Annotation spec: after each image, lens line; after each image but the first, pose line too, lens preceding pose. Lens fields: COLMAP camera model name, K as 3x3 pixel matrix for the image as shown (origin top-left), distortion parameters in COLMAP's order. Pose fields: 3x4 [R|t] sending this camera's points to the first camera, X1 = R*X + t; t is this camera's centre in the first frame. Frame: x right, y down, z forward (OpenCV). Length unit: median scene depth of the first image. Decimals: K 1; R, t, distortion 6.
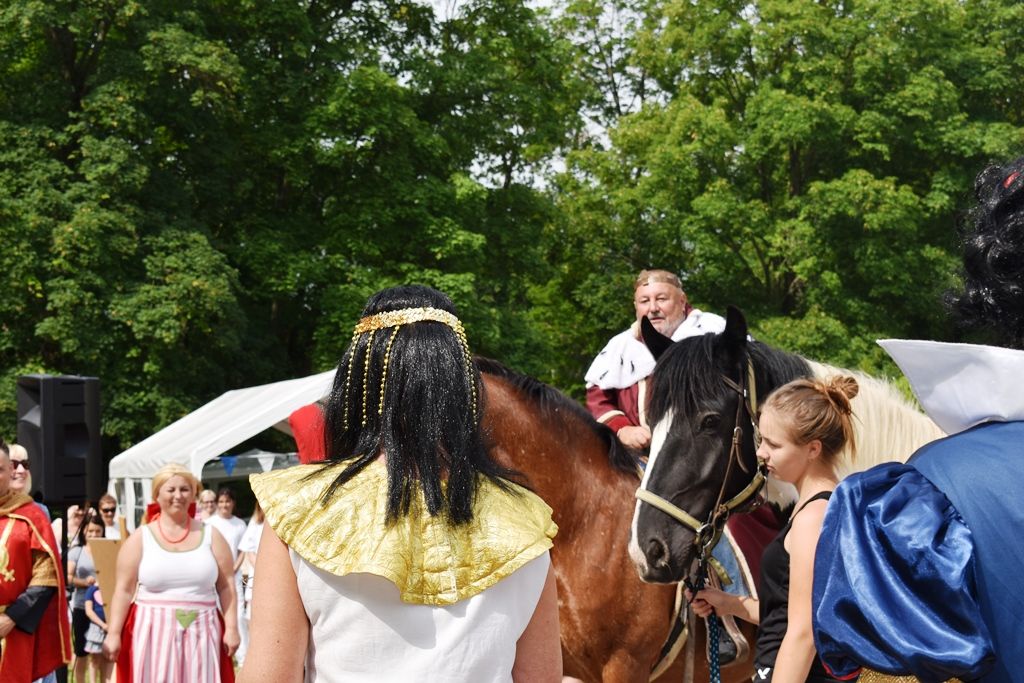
lens RADIAL K [[2324.2, 0, 522.4], [0, 2324.2, 360.8], [0, 0, 1]] dist [0.062008, 0.023901]
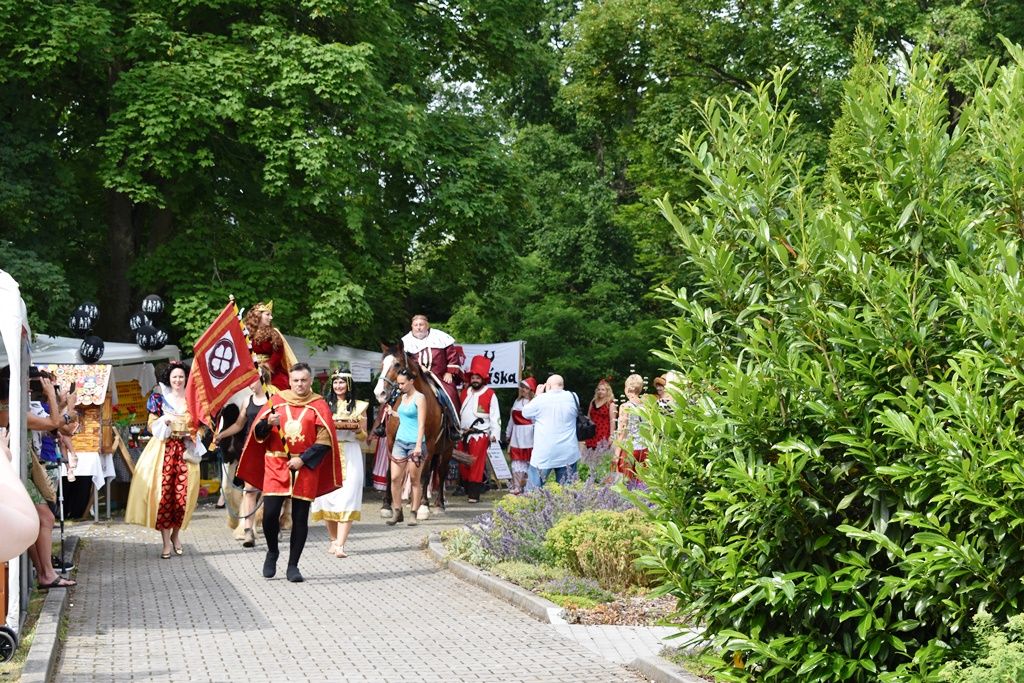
lens RADIAL K [[2341.2, 0, 555.3], [0, 2341.2, 341.6], [0, 0, 1]] dist [0.097524, -0.035055]
pose [[0.995514, 0.005105, -0.094475, 0.067046], [-0.002672, 0.999662, 0.025855, 0.019358], [0.094575, -0.025487, 0.995191, 0.307906]]
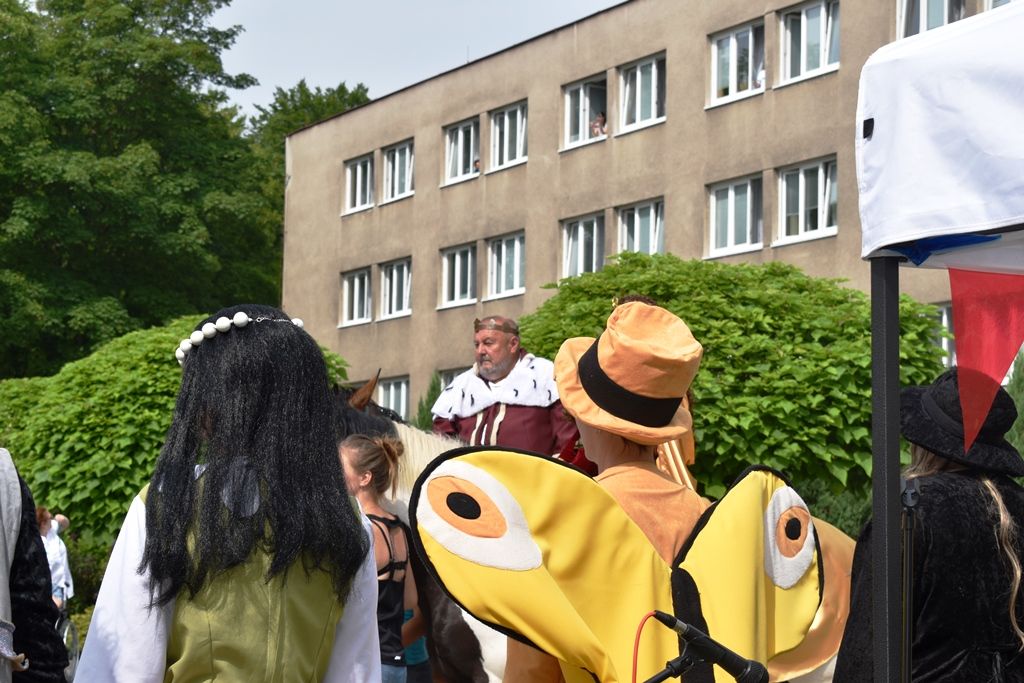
lens RADIAL K [[2324.2, 0, 522.4], [0, 2324.2, 360.8], [0, 0, 1]] dist [0.062008, 0.023901]
pose [[0.942808, 0.028343, 0.332129, 0.053158], [-0.023703, 0.999557, -0.018014, 0.001524], [-0.332492, 0.009111, 0.943062, -0.009684]]
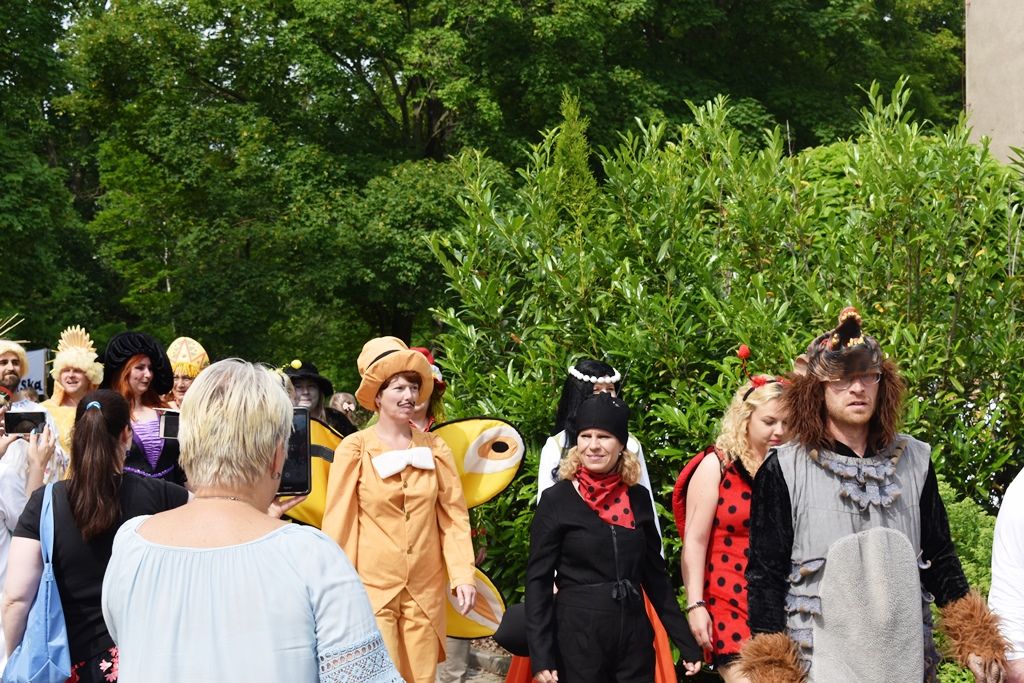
lens RADIAL K [[2324.2, 0, 522.4], [0, 2324.2, 360.8], [0, 0, 1]] dist [0.062008, 0.023901]
pose [[0.989379, -0.016642, 0.144403, 0.036466], [0.011493, 0.999271, 0.036415, 0.017002], [-0.144904, -0.034369, 0.988849, 0.276129]]
